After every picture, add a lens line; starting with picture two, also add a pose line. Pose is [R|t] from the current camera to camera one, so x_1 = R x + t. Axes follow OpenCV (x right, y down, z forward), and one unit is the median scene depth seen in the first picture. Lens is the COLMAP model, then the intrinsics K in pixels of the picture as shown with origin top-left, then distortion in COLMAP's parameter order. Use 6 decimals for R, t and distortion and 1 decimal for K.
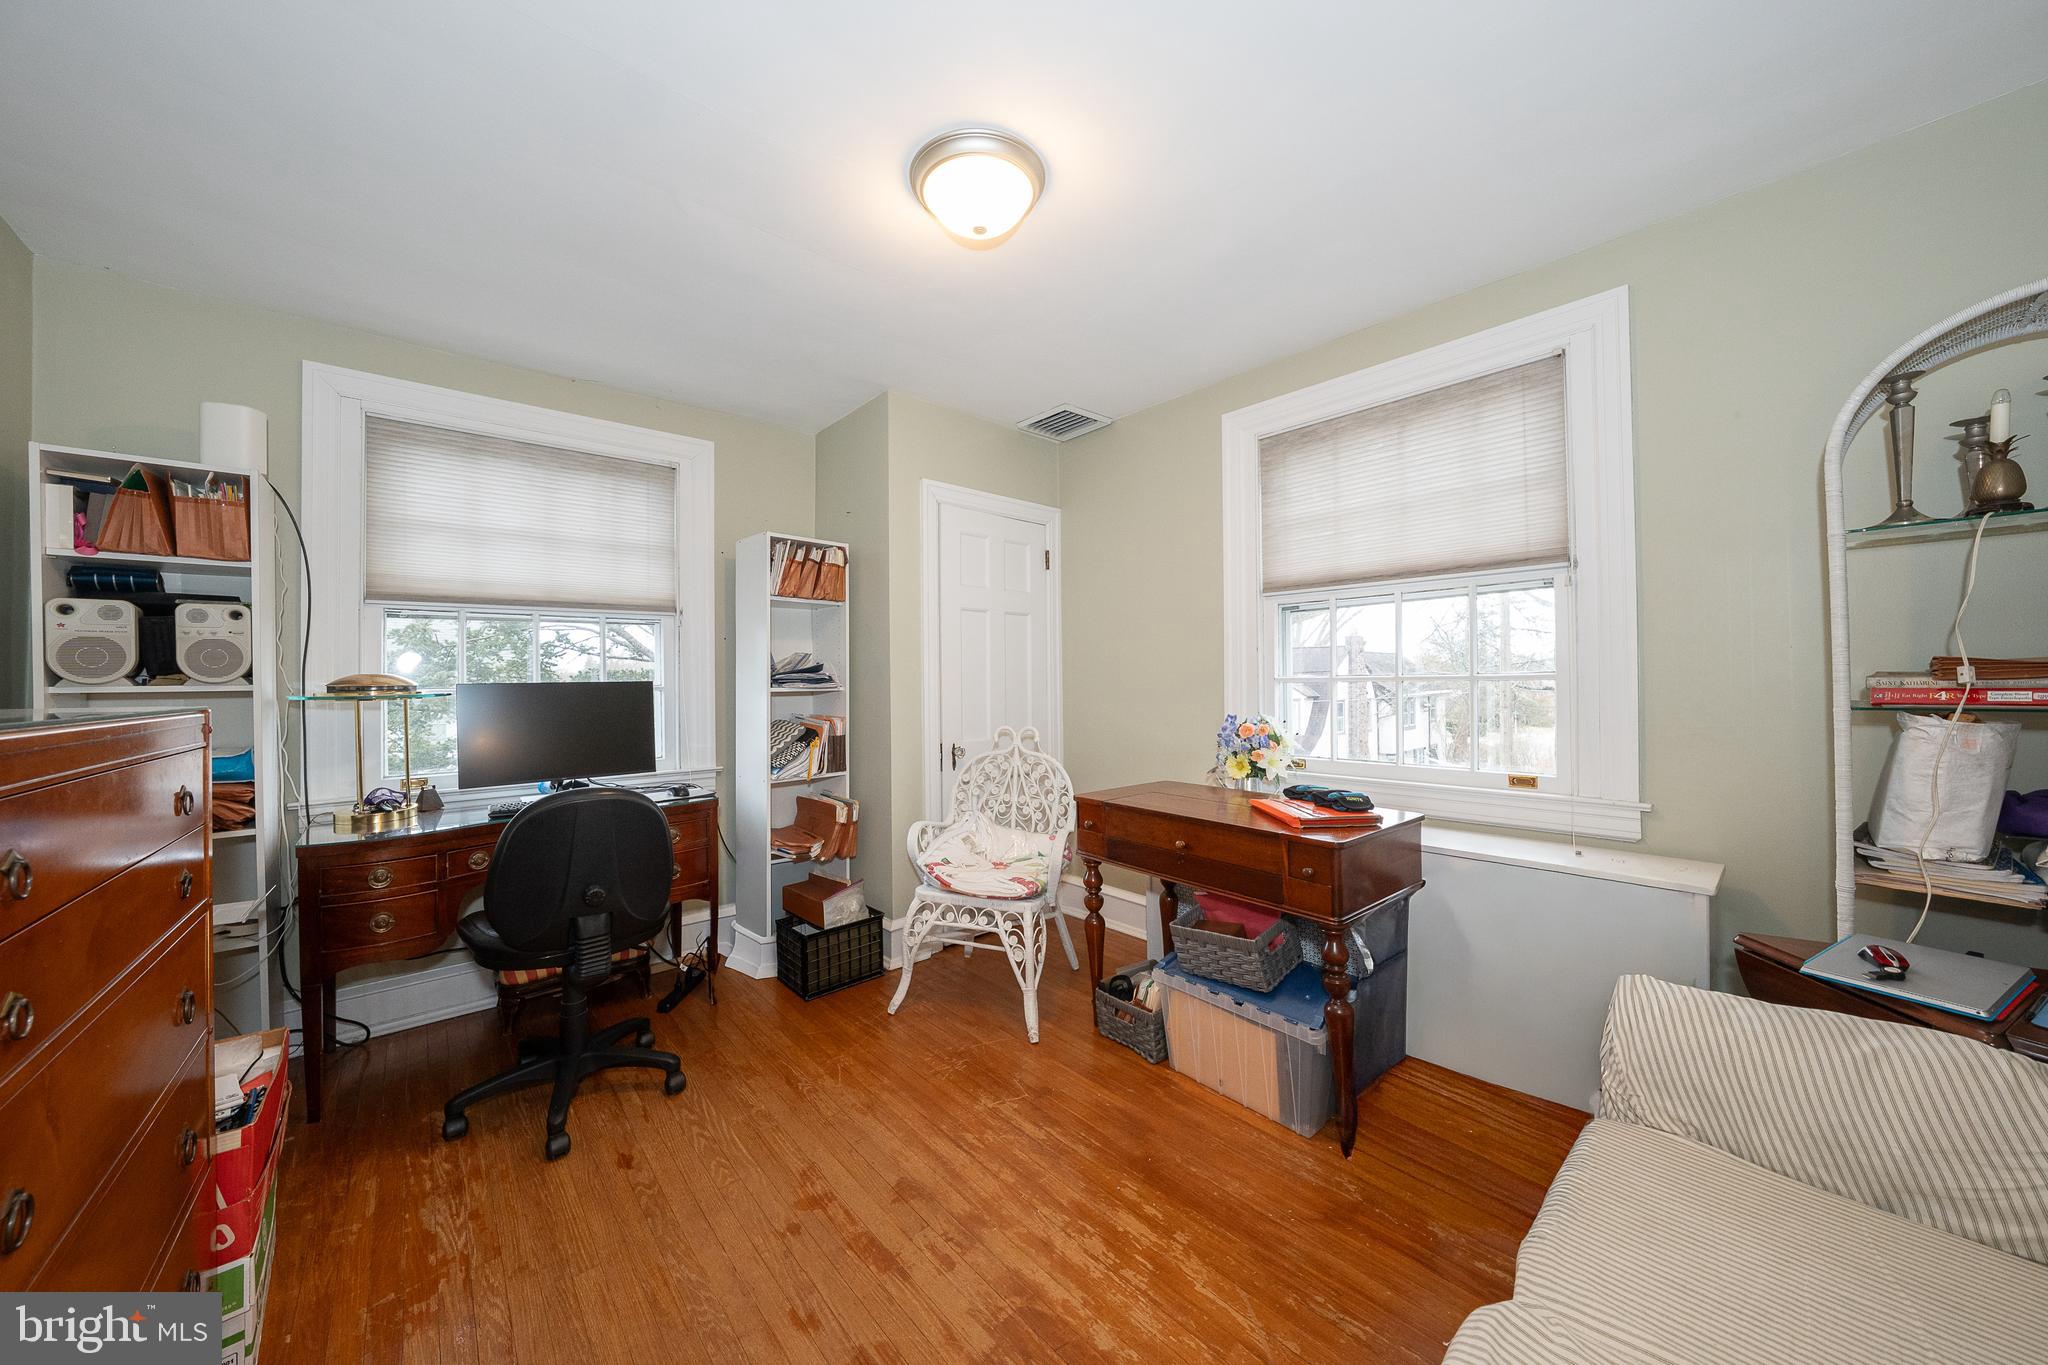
lens RADIAL K [[709.9, 0, 1031.4], [0, 709.9, 686.4], [0, 0, 1]] dist [-0.011163, 0.000316]
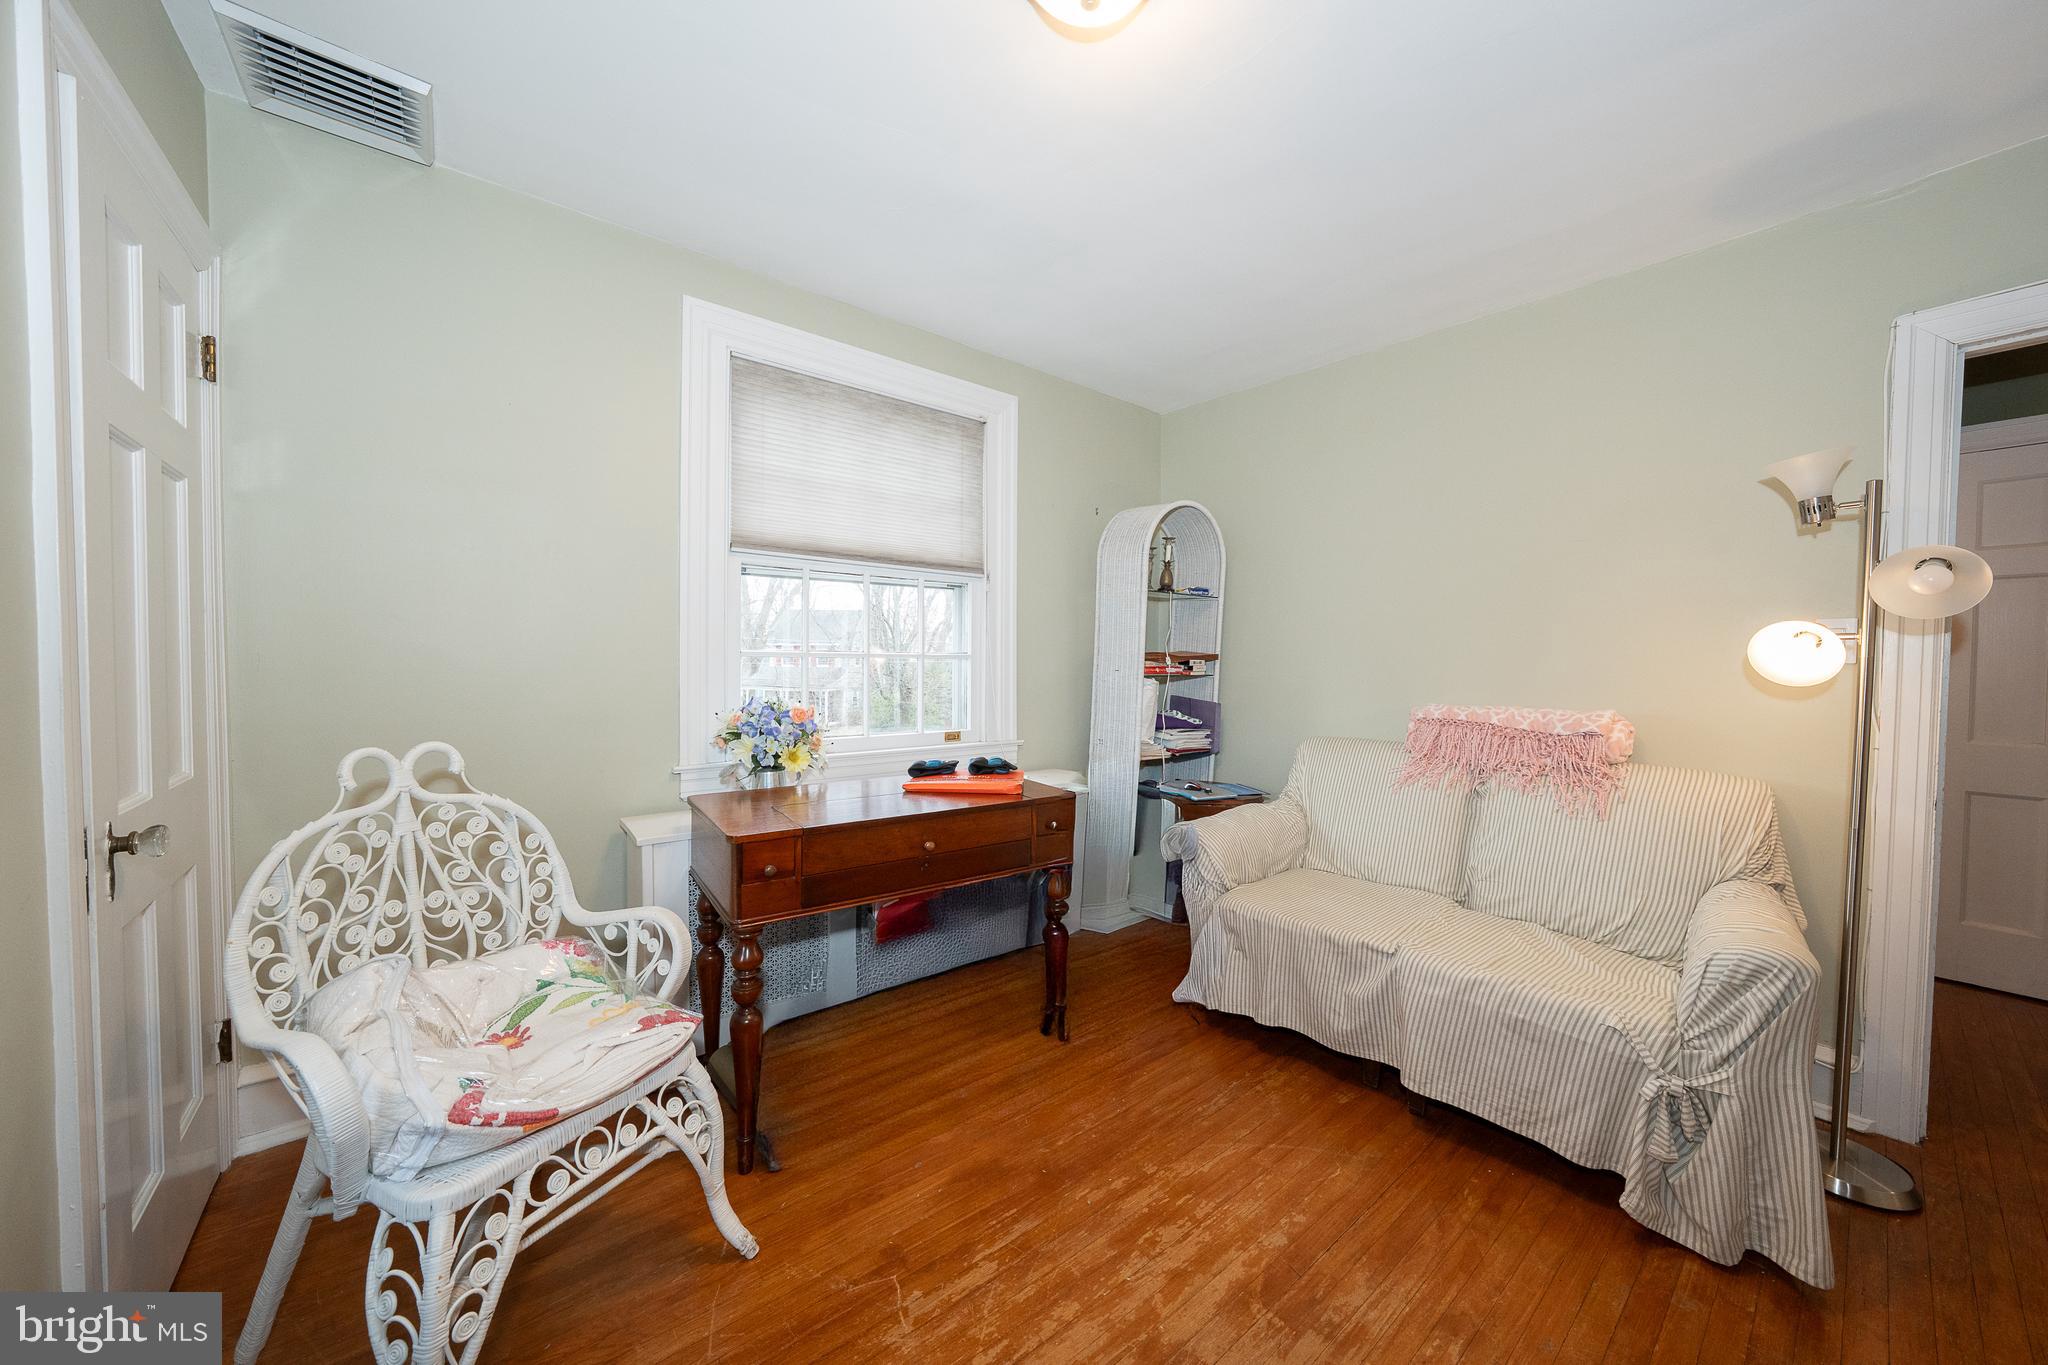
lens RADIAL K [[709.9, 0, 1030.1], [0, 709.9, 684.0], [0, 0, 1]] dist [-0.011163, 0.000316]
pose [[0.052583, -0.024676, 0.998312, -0.588811], [-0.008012, 0.999652, 0.025132, 0.003262], [-0.998584, -0.009320, 0.052367, 0.768538]]
